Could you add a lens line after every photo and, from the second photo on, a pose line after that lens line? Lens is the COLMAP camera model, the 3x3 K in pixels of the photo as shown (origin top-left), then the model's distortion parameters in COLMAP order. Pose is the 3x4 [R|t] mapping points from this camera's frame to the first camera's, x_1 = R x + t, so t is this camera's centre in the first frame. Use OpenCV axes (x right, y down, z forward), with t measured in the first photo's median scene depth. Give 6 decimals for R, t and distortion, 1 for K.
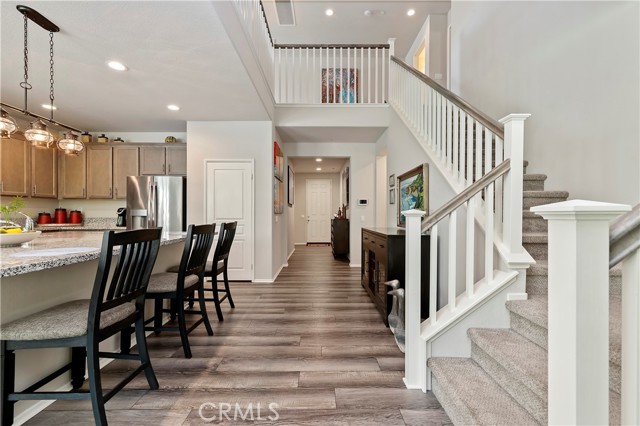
lens RADIAL K [[264.5, 0, 317.9], [0, 264.5, 217.6], [0, 0, 1]] dist [-0.003064, 0.000229]
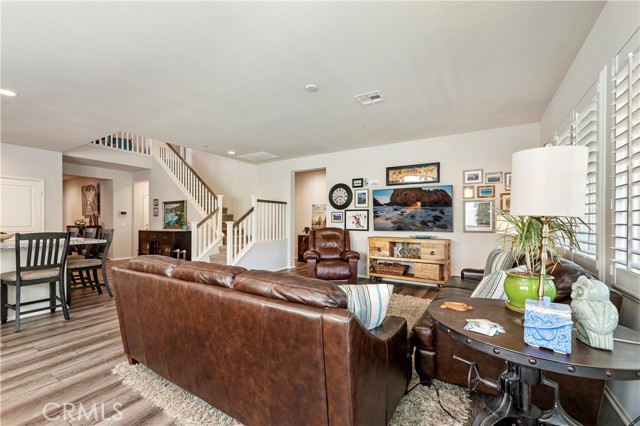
lens RADIAL K [[264.5, 0, 315.0], [0, 264.5, 224.4], [0, 0, 1]] dist [-0.003064, 0.000229]
pose [[0.526021, -0.008928, 0.850425, -0.955188], [0.008174, 0.999952, 0.005442, 0.002274], [-0.850432, 0.004089, 0.526069, -1.165413]]
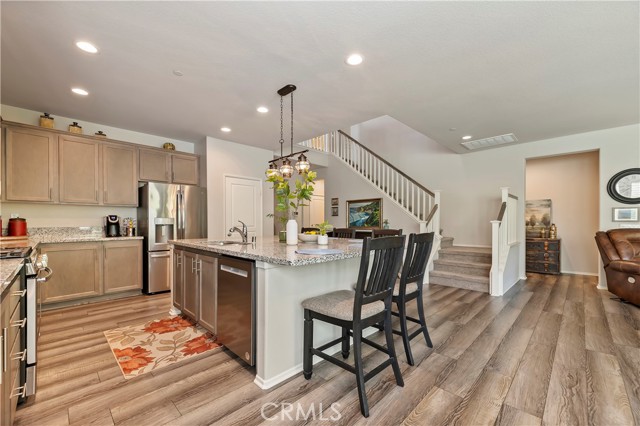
lens RADIAL K [[264.5, 0, 321.5], [0, 264.5, 223.0], [0, 0, 1]] dist [-0.003064, 0.000229]
pose [[0.706553, -0.003053, 0.707654, -1.393884], [0.010345, 0.999928, -0.006016, 0.000047], [-0.707585, 0.011571, 0.706534, -0.125055]]
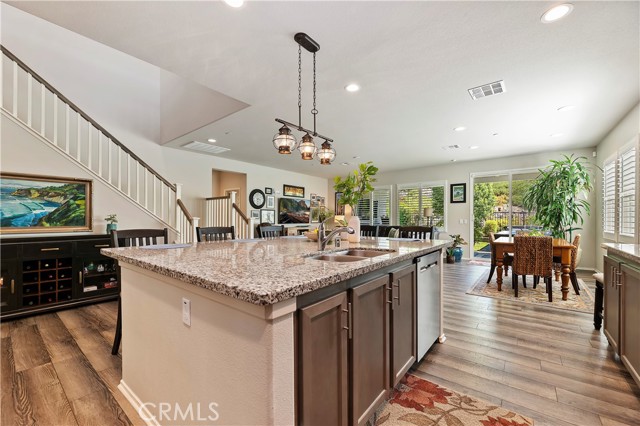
lens RADIAL K [[264.5, 0, 319.5], [0, 264.5, 221.0], [0, 0, 1]] dist [-0.003064, 0.000229]
pose [[-0.781723, -0.006241, 0.623595, -1.267980], [0.005757, 0.999835, 0.017222, -0.018608], [-0.623600, 0.017053, -0.781558, 1.326089]]
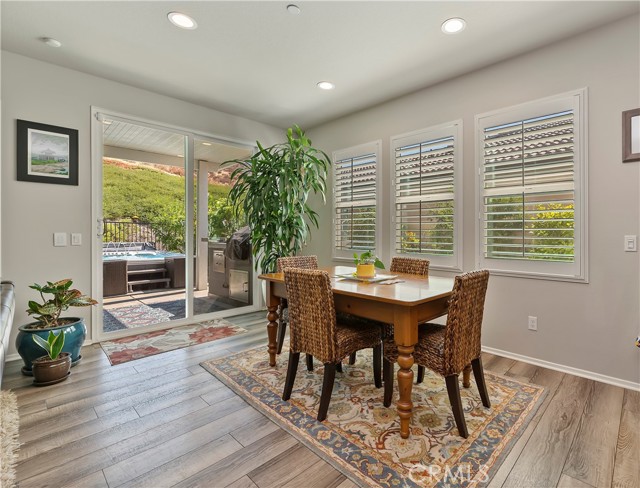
lens RADIAL K [[316.7, 0, 380.8], [0, 316.7, 231.3], [0, 0, 1]] dist [-0.000507, 0.001048]
pose [[-0.651883, -0.003158, -0.758313, -0.661760], [-0.011652, 0.999915, 0.005852, -0.006318], [0.758230, 0.012651, -0.651865, -0.011703]]
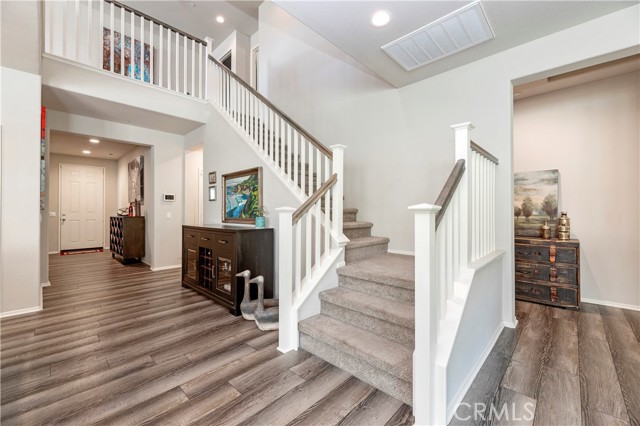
lens RADIAL K [[264.5, 0, 315.7], [0, 264.5, 207.2], [0, 0, 1]] dist [-0.003064, 0.000229]
pose [[0.698977, 0.007953, 0.715100, -0.252349], [0.011139, 0.999696, -0.022006, 0.000344], [-0.715058, 0.023347, 0.698676, 0.017666]]
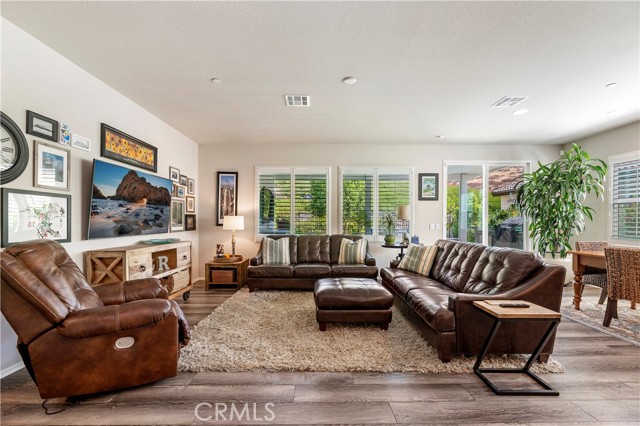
lens RADIAL K [[264.5, 0, 319.4], [0, 264.5, 222.6], [0, 0, 1]] dist [-0.003064, 0.000229]
pose [[-0.999973, -0.004429, -0.005862, 0.002475], [-0.004541, 0.999803, 0.019331, -0.020892], [0.005776, 0.019357, -0.999796, 0.327212]]
